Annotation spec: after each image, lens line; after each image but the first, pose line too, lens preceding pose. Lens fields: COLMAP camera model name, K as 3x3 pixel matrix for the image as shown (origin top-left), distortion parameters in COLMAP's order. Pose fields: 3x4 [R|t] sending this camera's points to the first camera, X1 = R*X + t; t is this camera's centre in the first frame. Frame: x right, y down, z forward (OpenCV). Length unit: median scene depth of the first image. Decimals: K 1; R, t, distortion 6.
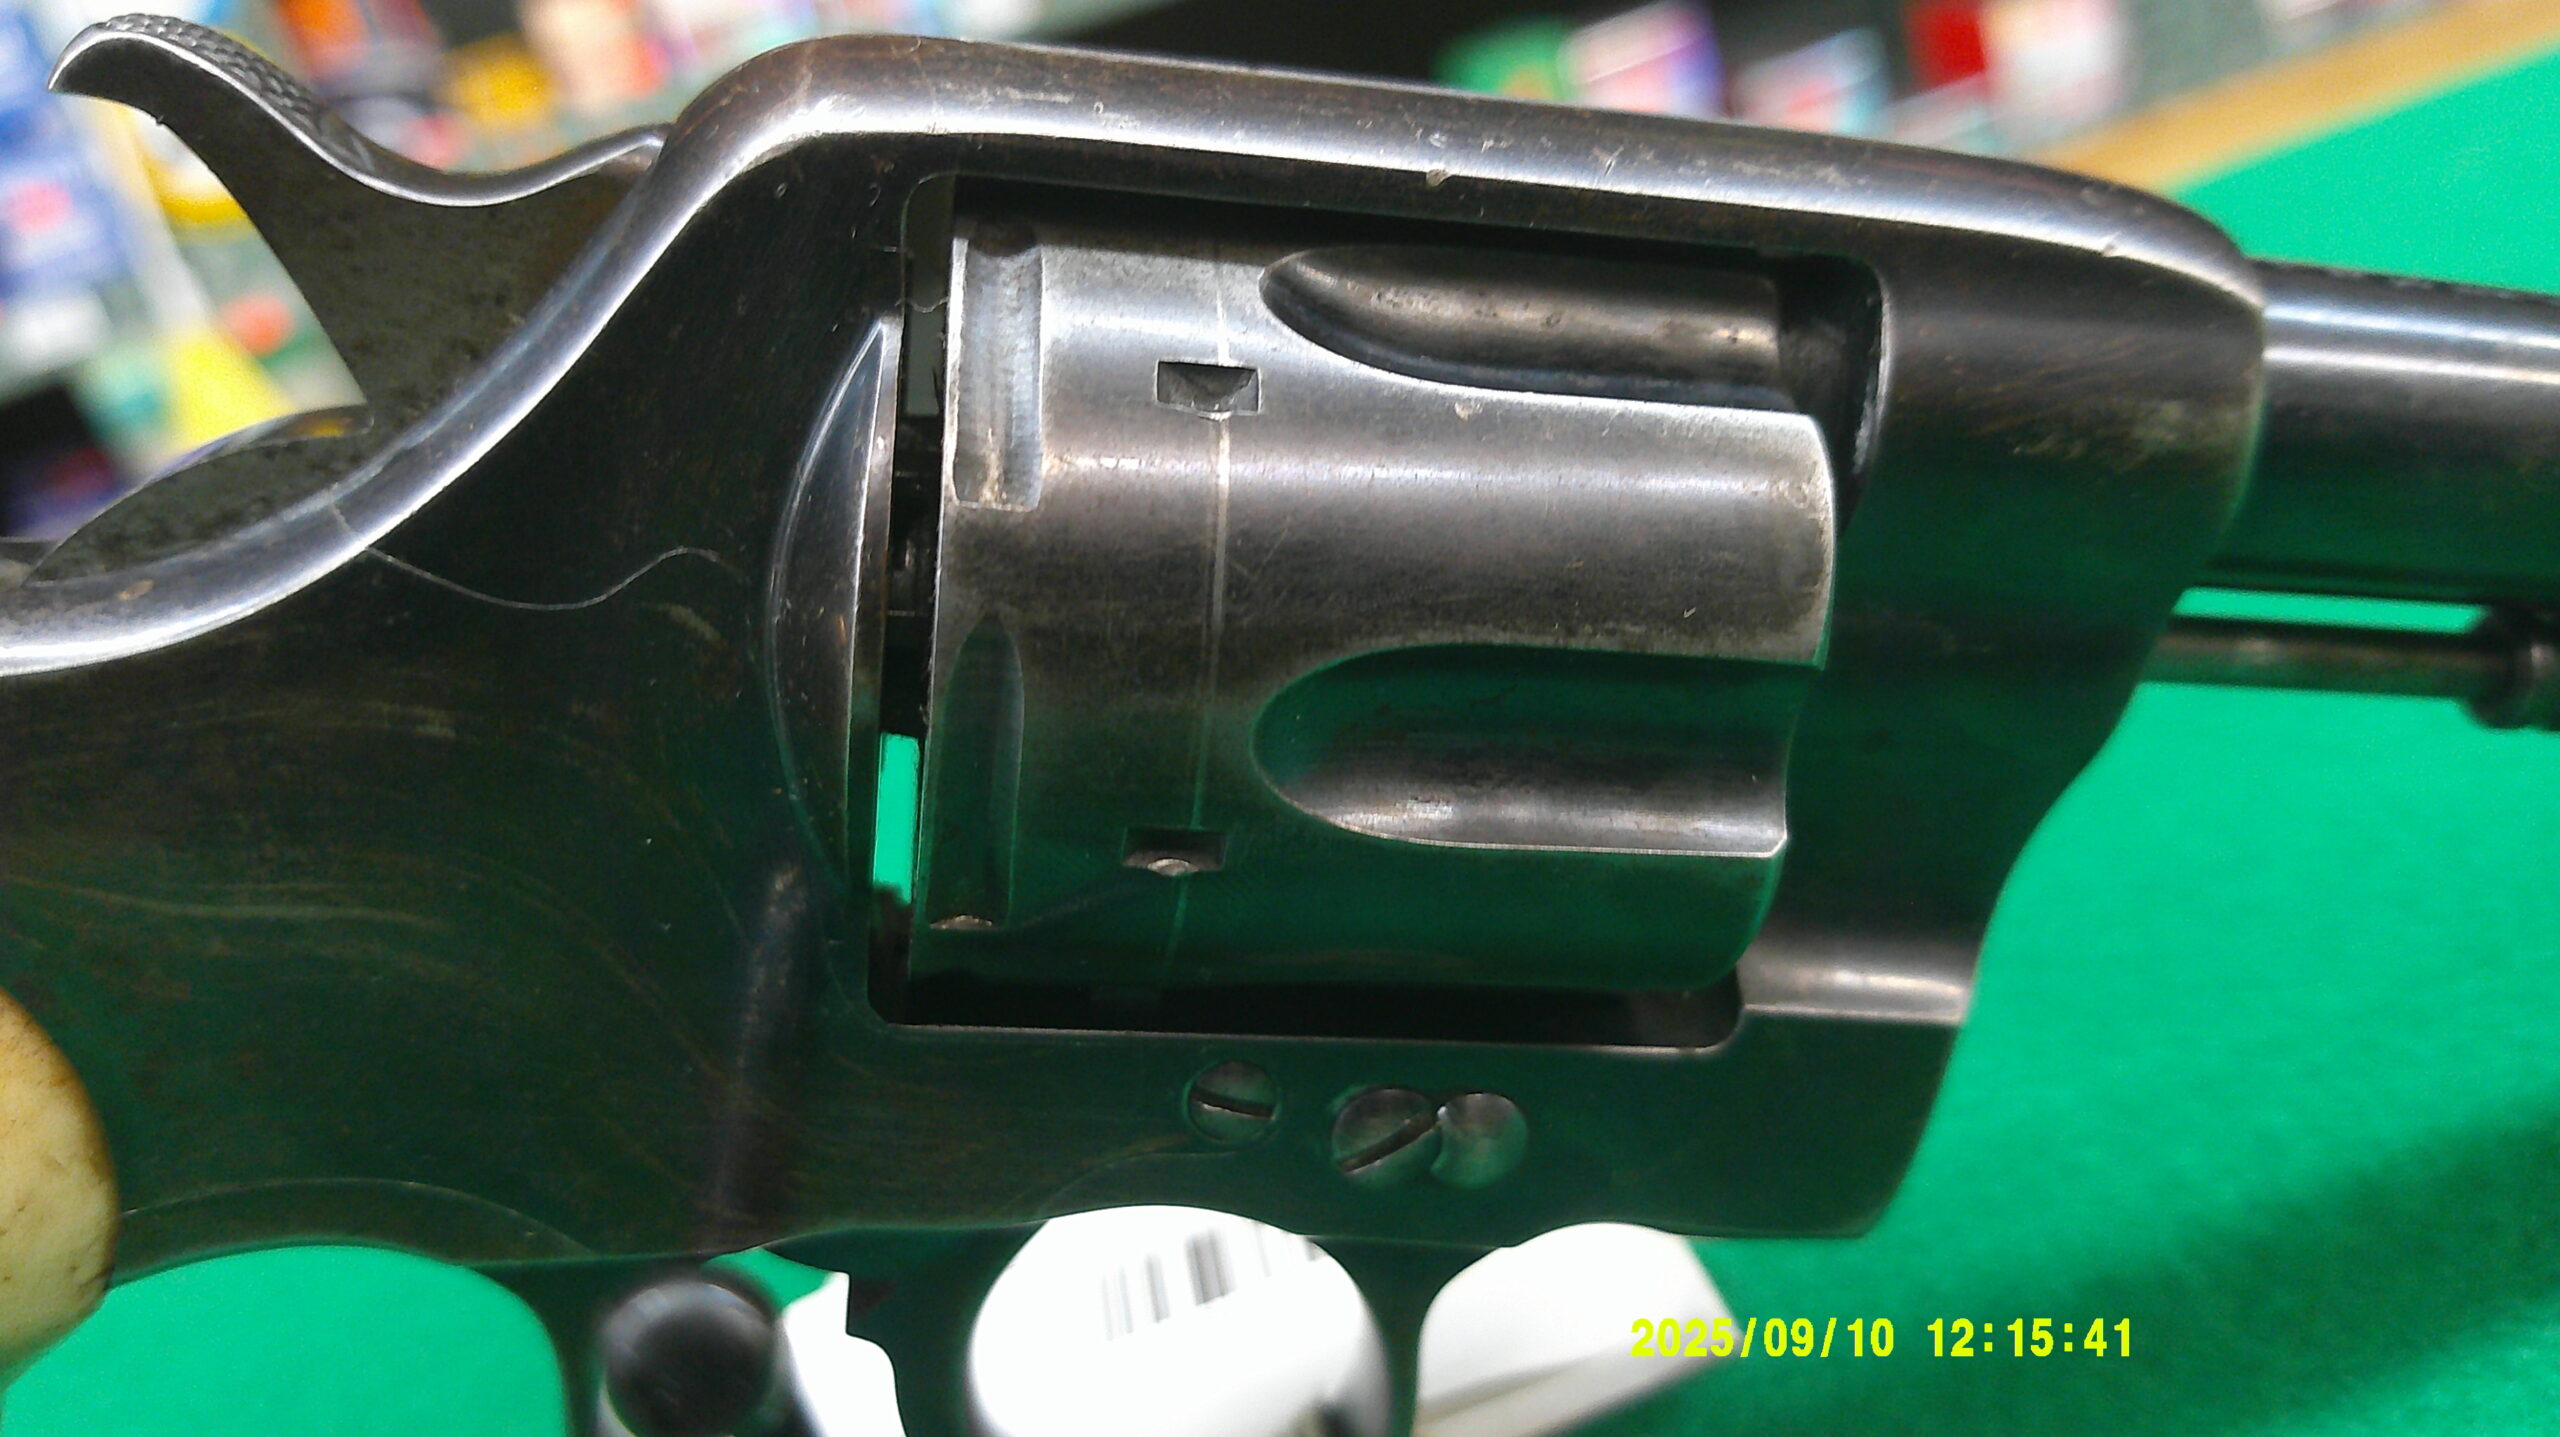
lens RADIAL K [[2239.6, 0, 1280.2], [0, 2239.6, 715.2], [0, 0, 1]] dist [0.009553, -0.006625]
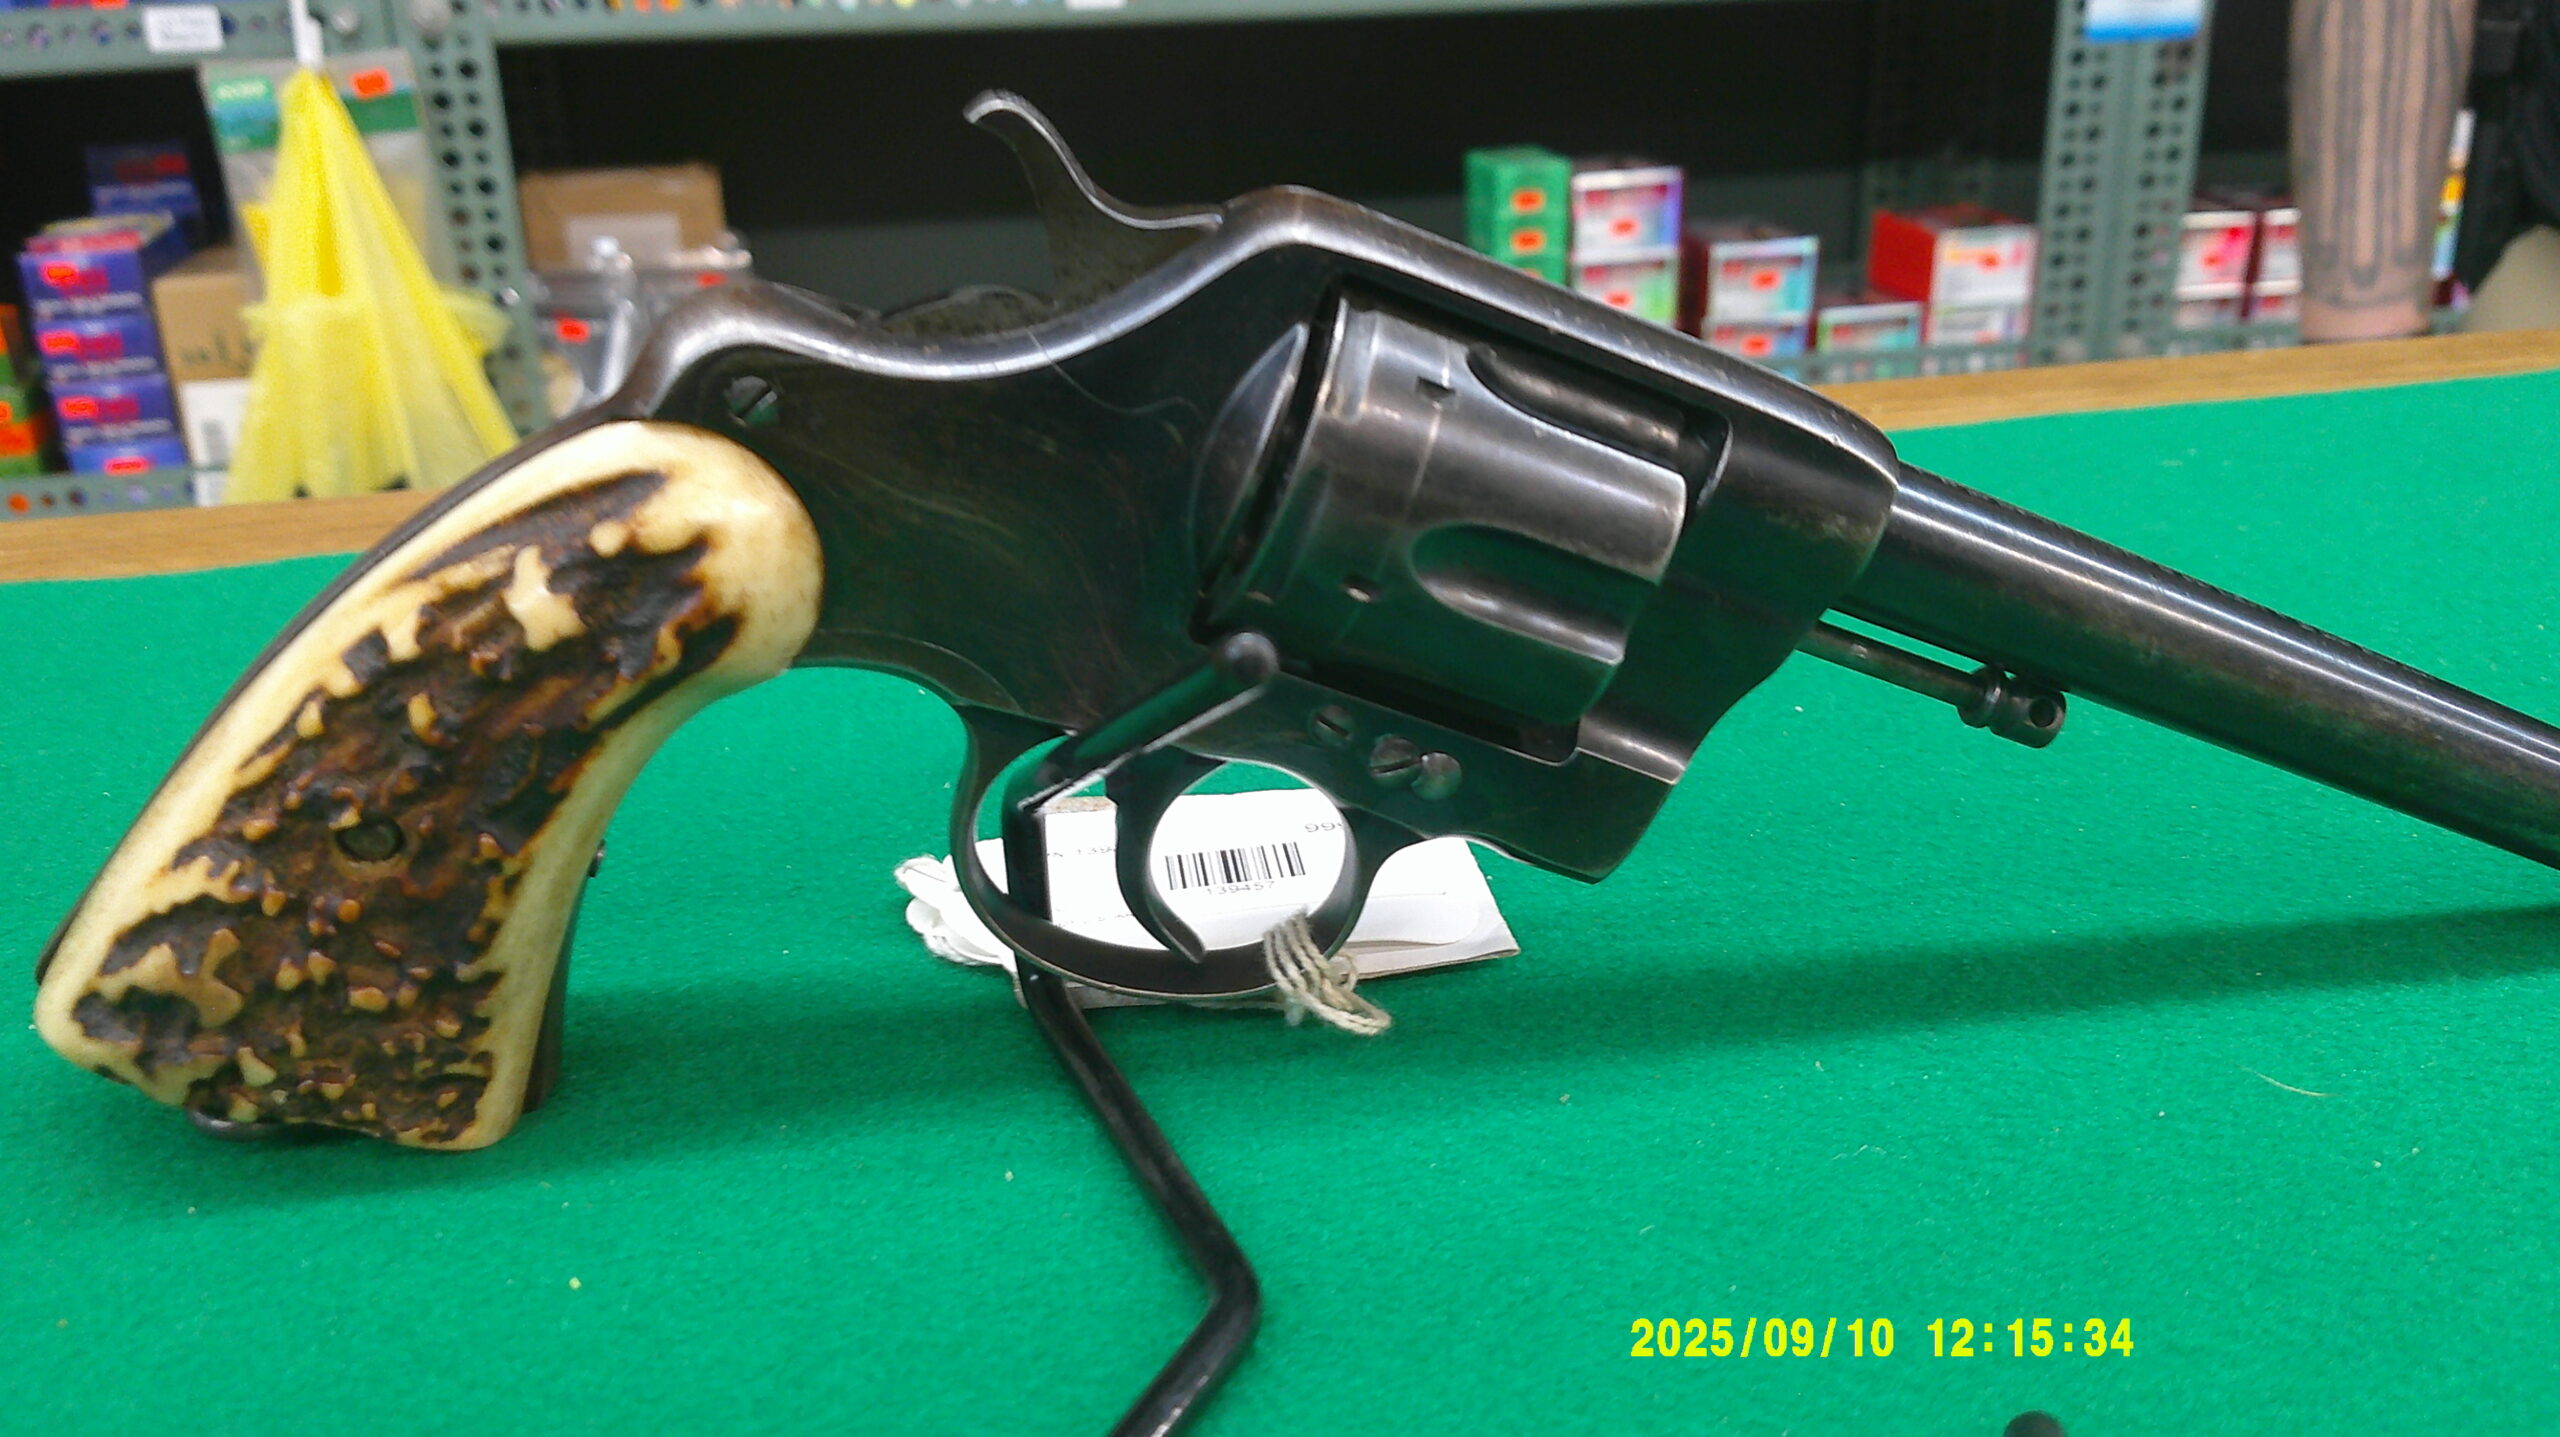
lens RADIAL K [[1958.3, 0, 1277.5], [0, 1958.3, 720.8], [0, 0, 1]] dist [-0.000184, 0.000786]
pose [[0.963877, 0.259375, 0.060537, -0.212562], [-0.261221, 0.964962, 0.024744, 0.161684], [-0.051998, -0.039664, 0.997859, -0.957314]]
